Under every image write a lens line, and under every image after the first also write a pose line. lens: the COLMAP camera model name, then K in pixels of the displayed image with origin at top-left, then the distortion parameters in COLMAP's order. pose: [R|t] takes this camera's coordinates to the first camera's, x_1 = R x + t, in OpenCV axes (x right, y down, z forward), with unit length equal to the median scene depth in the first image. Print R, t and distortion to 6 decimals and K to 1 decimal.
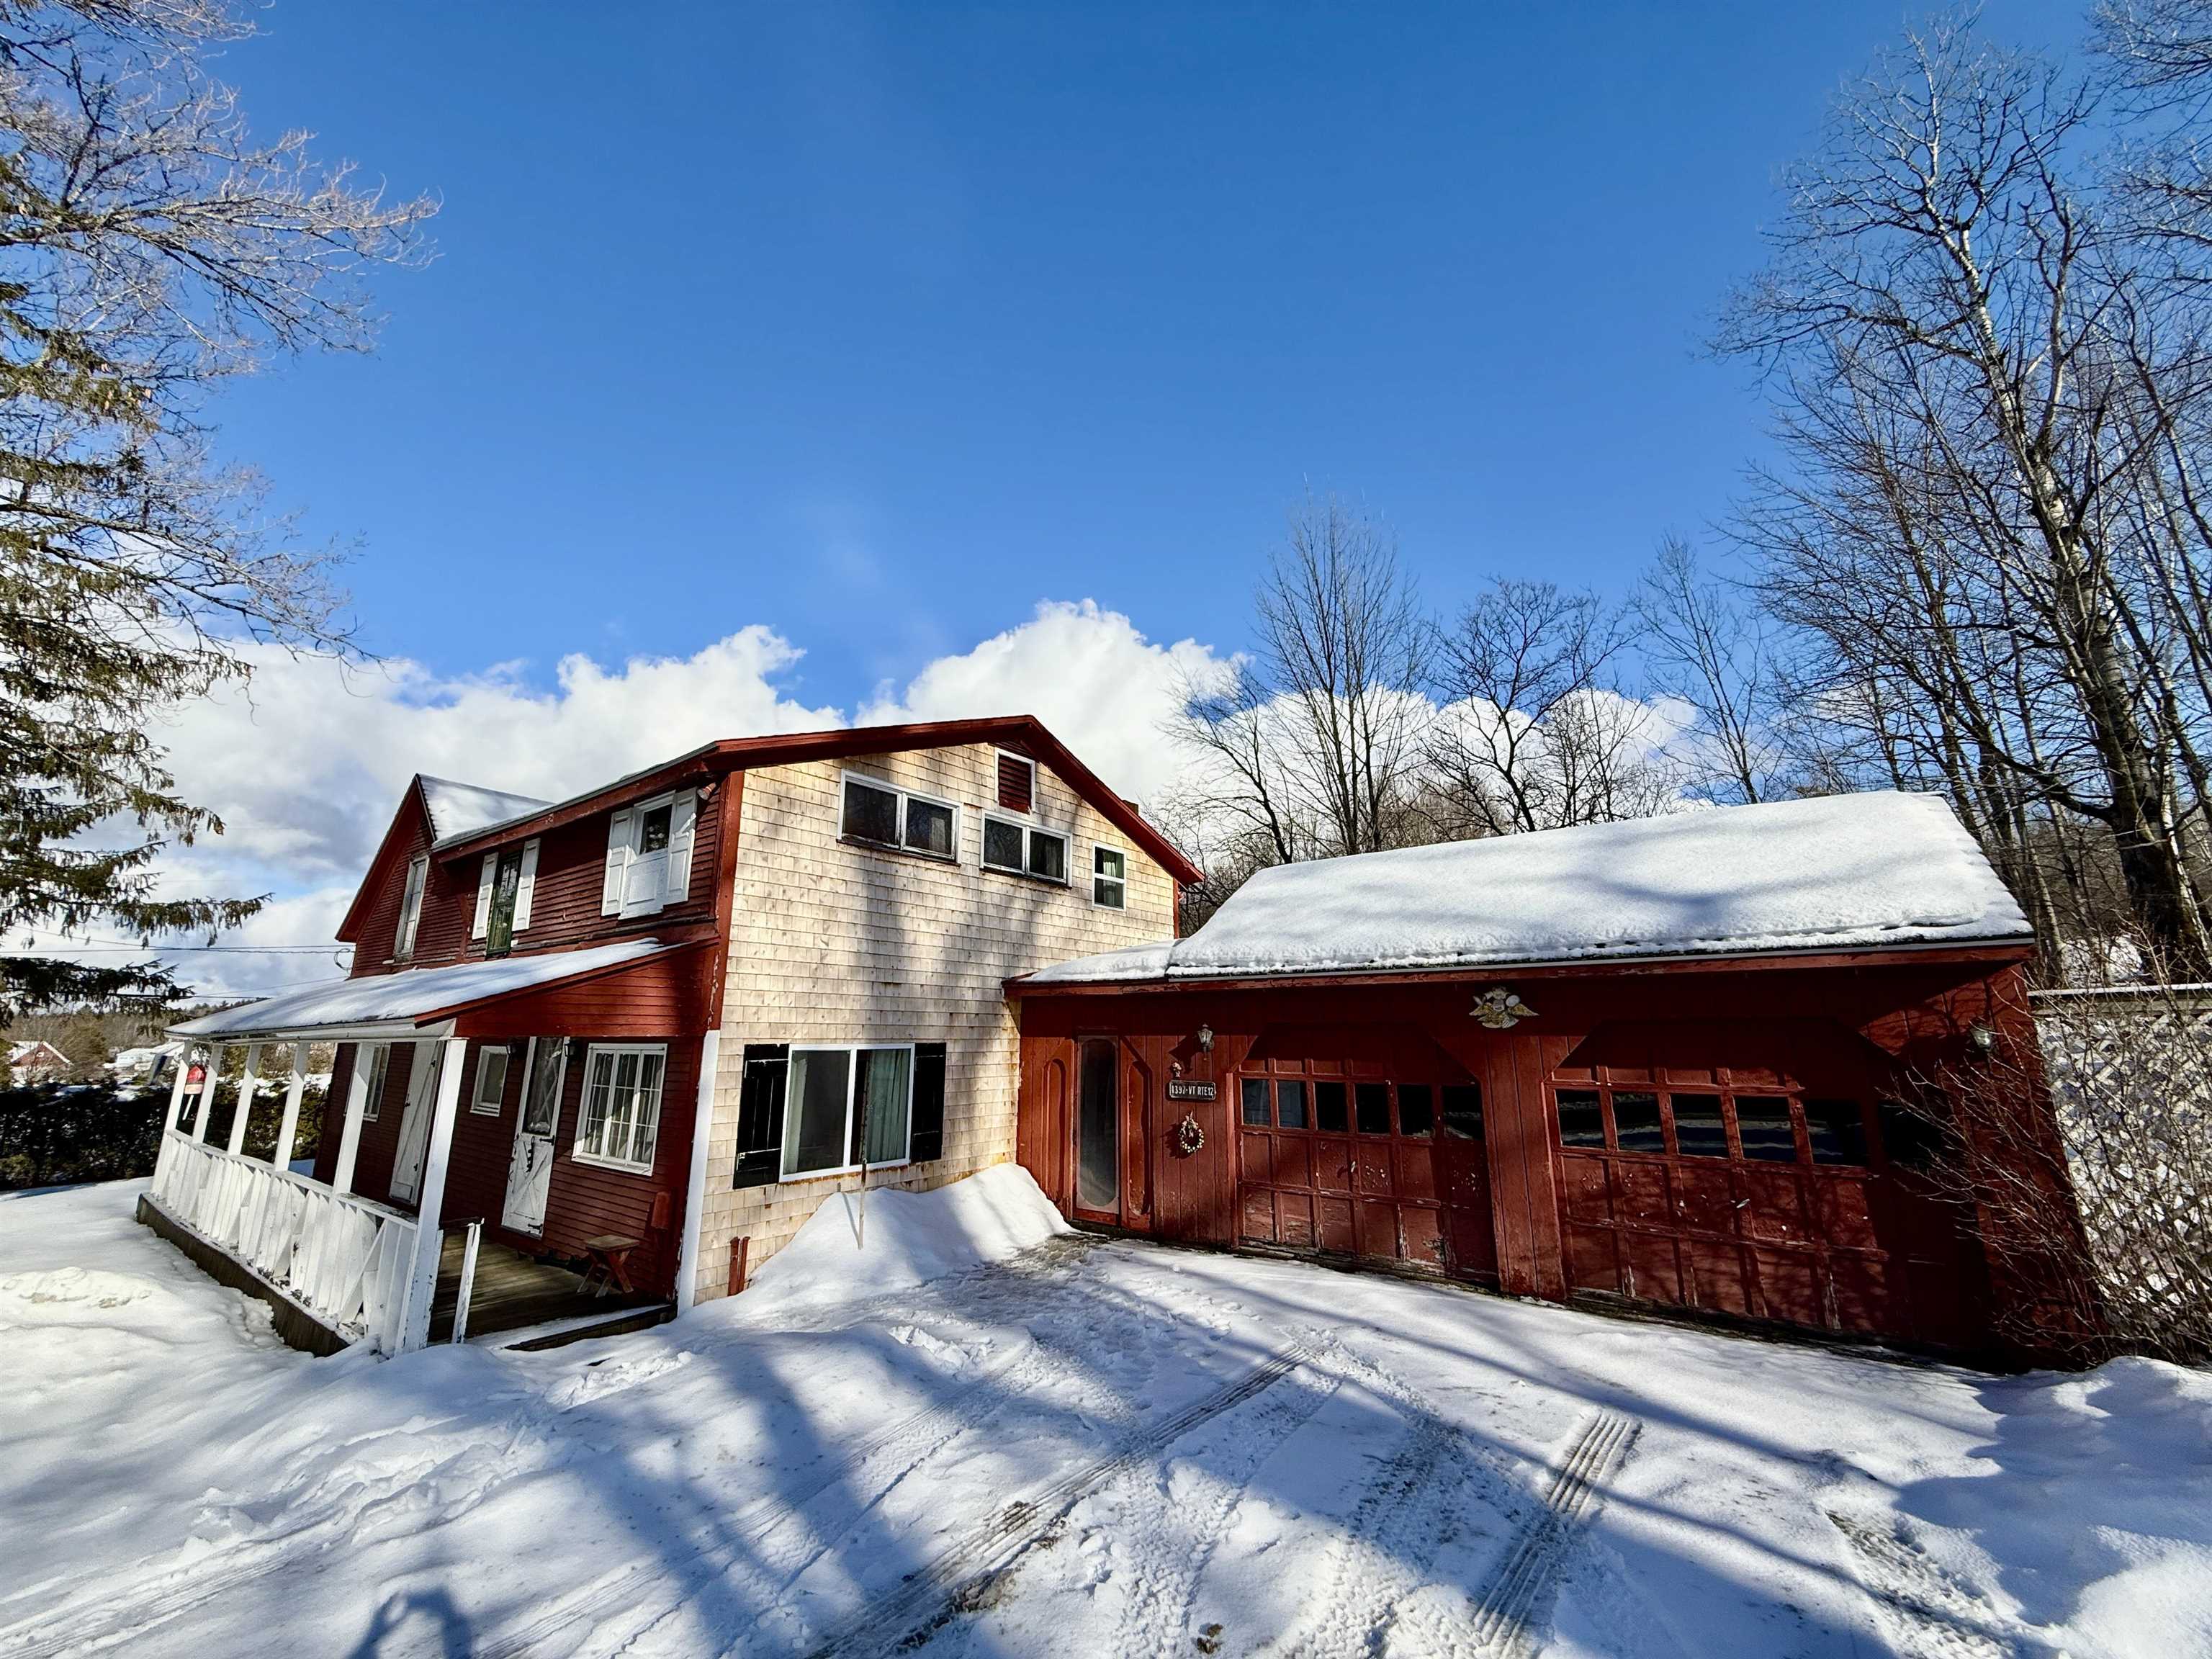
lens RADIAL K [[885.7, 0, 1095.2], [0, 885.7, 820.3], [0, 0, 1]] dist [0.002432, -0.000073]
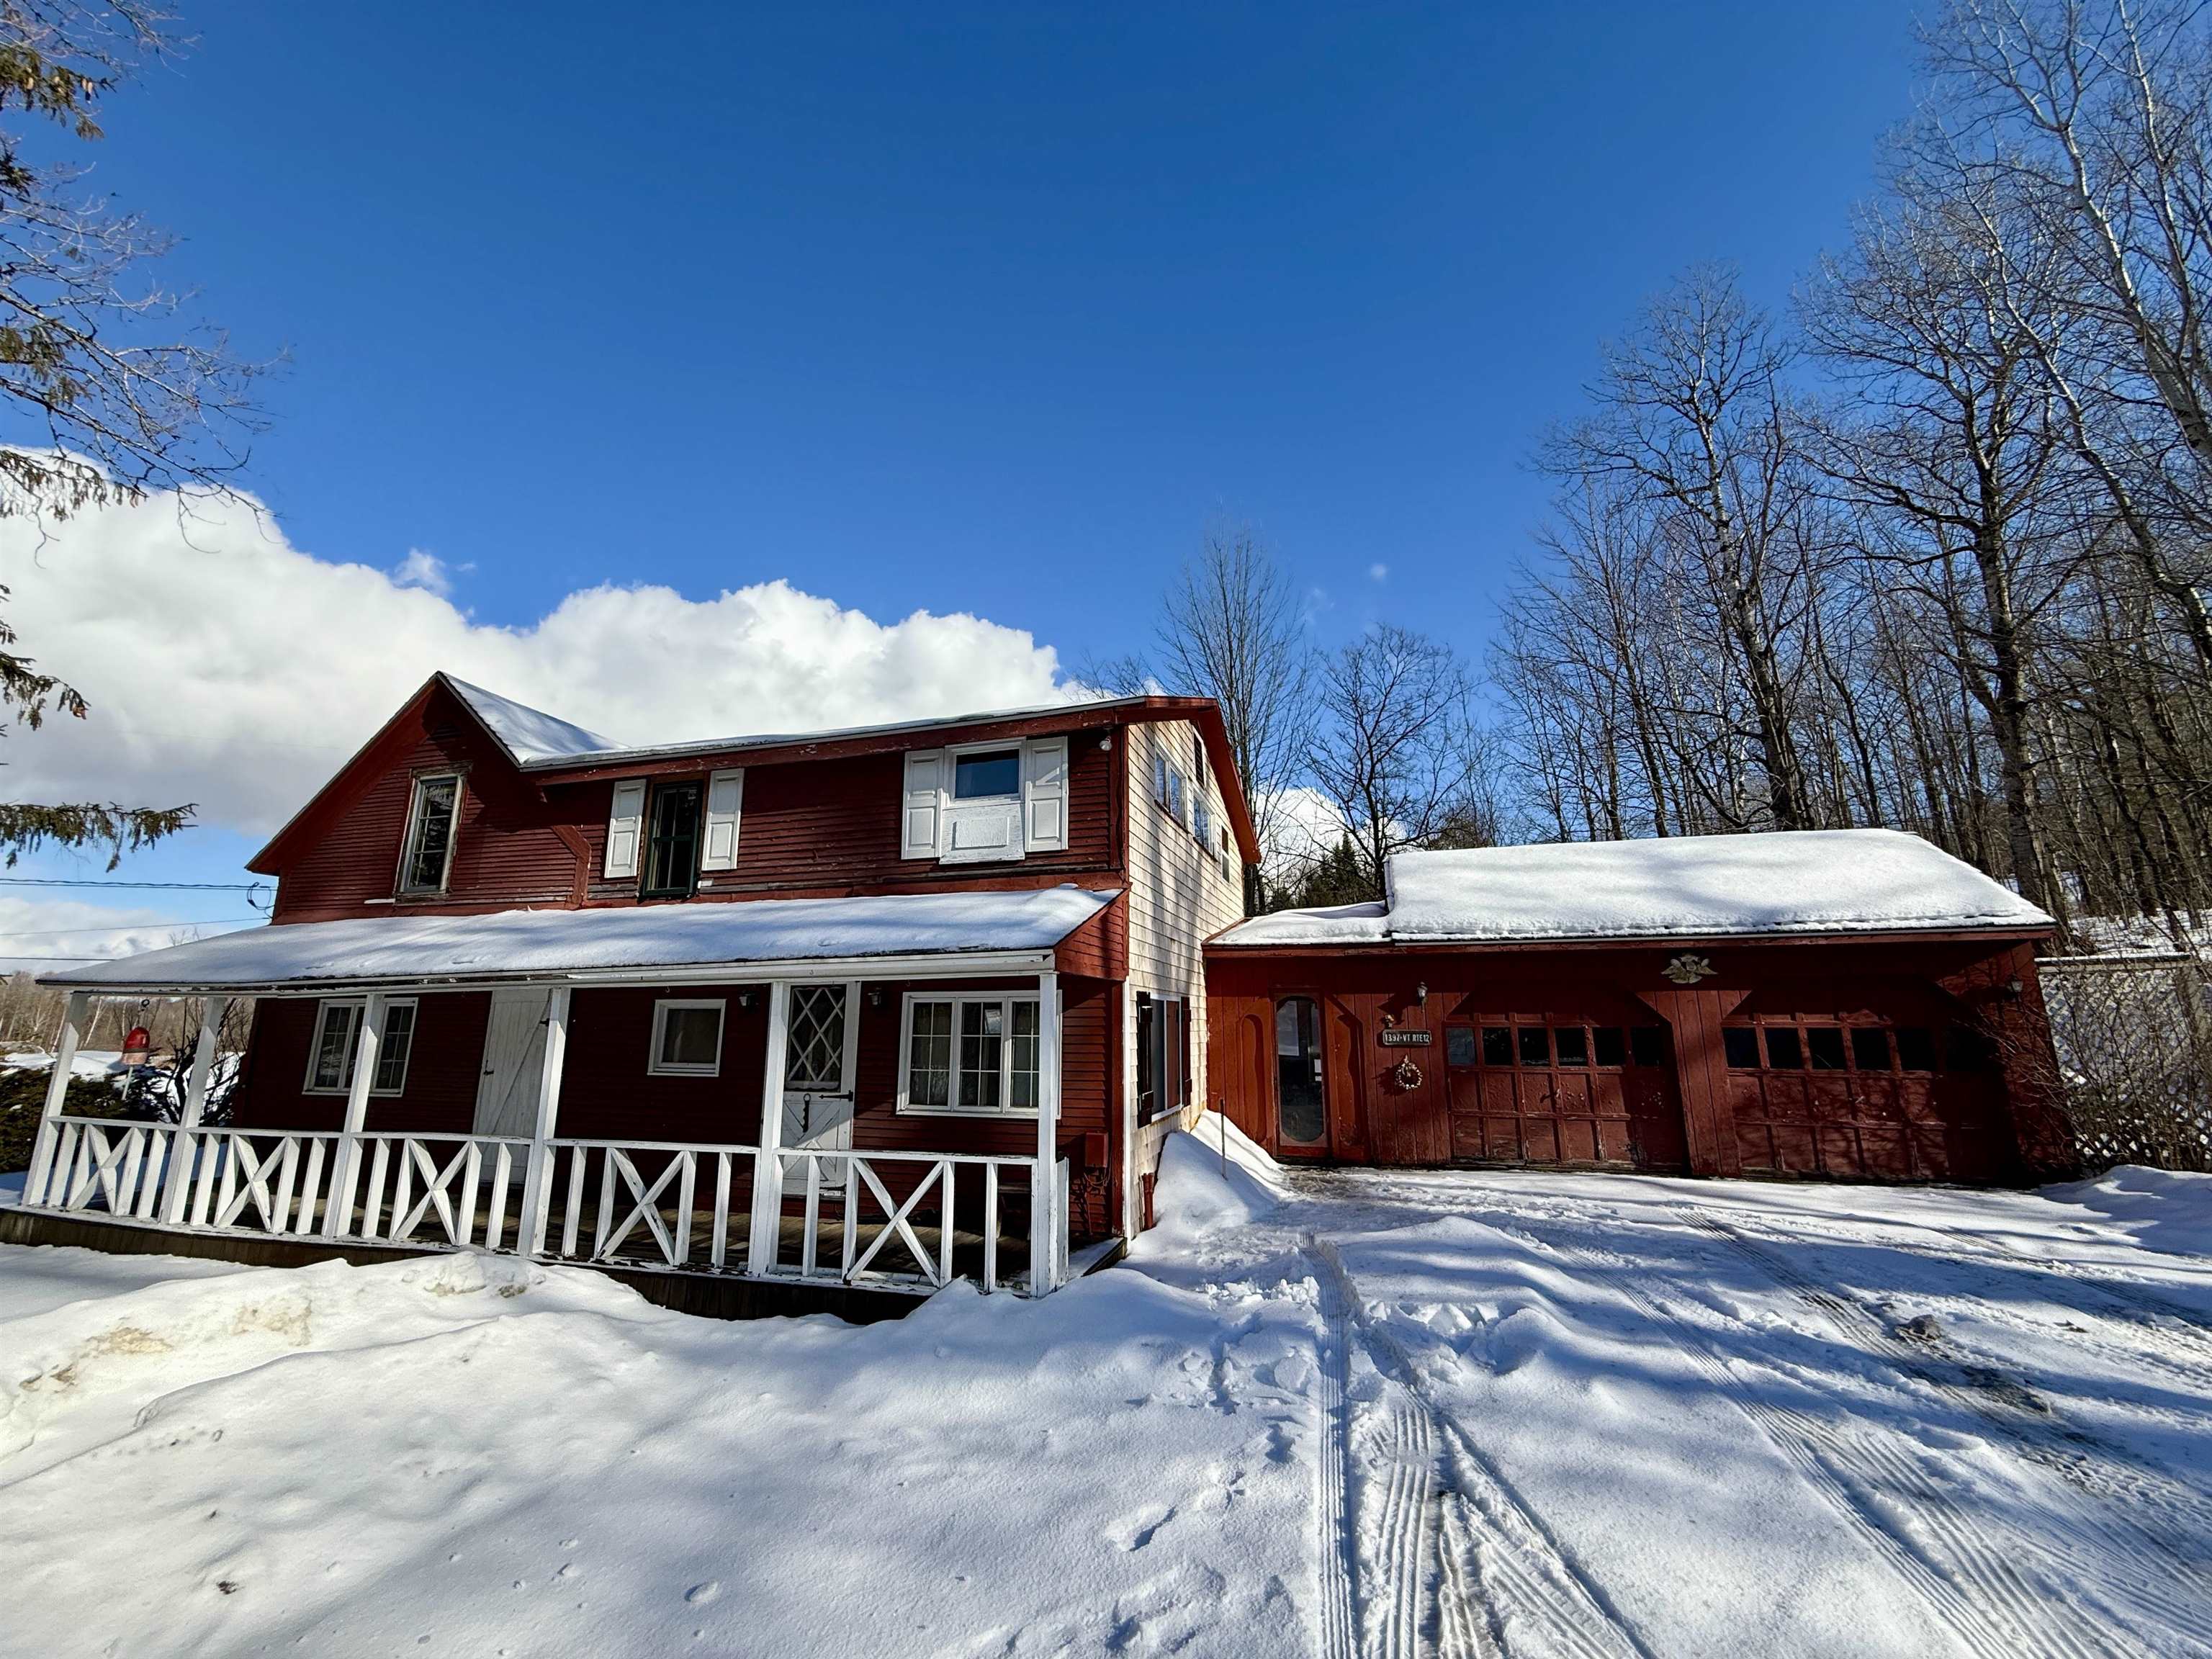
lens RADIAL K [[885.7, 0, 1097.6], [0, 885.7, 823.7], [0, 0, 1]] dist [0.002432, -0.000073]
pose [[0.935442, 0.075192, 0.345390, -0.728635], [-0.081834, 0.996635, 0.004668, 0.050595], [-0.343877, -0.032632, 0.938448, 0.045489]]
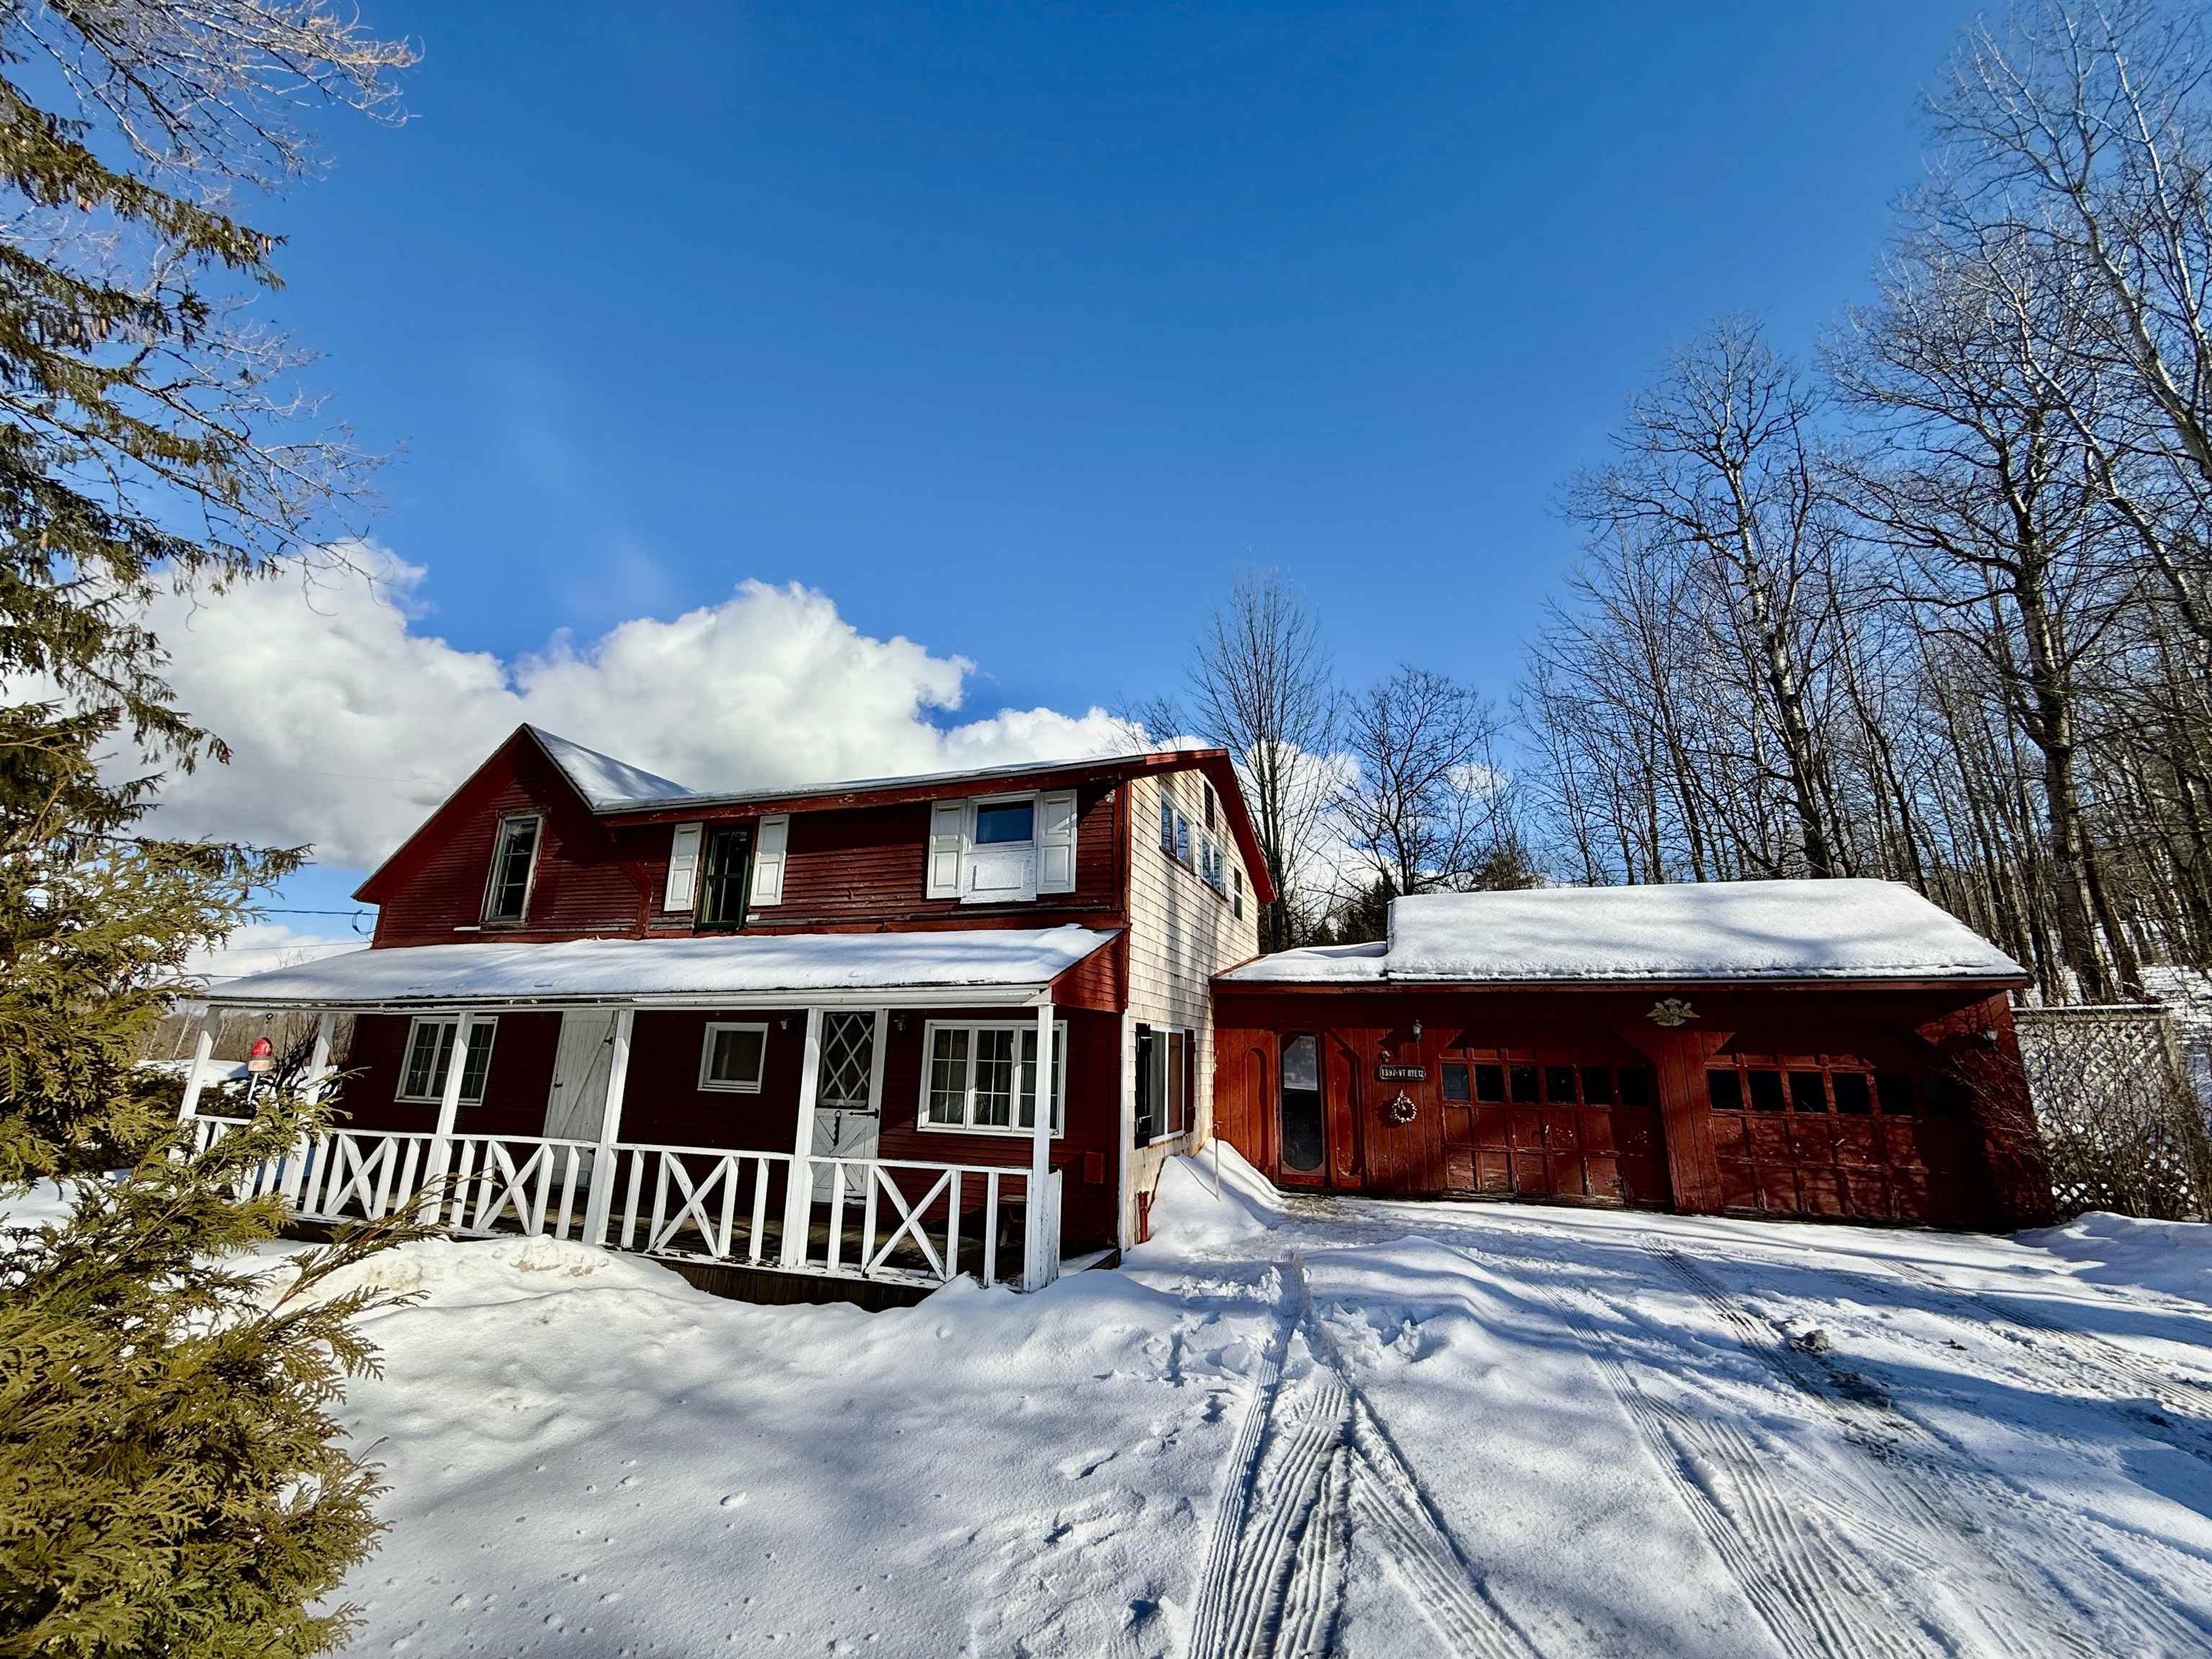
lens RADIAL K [[885.7, 0, 1096.5], [0, 885.7, 823.2], [0, 0, 1]] dist [0.002432, -0.000073]
pose [[0.950903, 0.094987, 0.294552, -0.720593], [-0.091336, 0.995476, -0.026162, 0.029193], [-0.295705, -0.002026, 0.955277, -0.060152]]
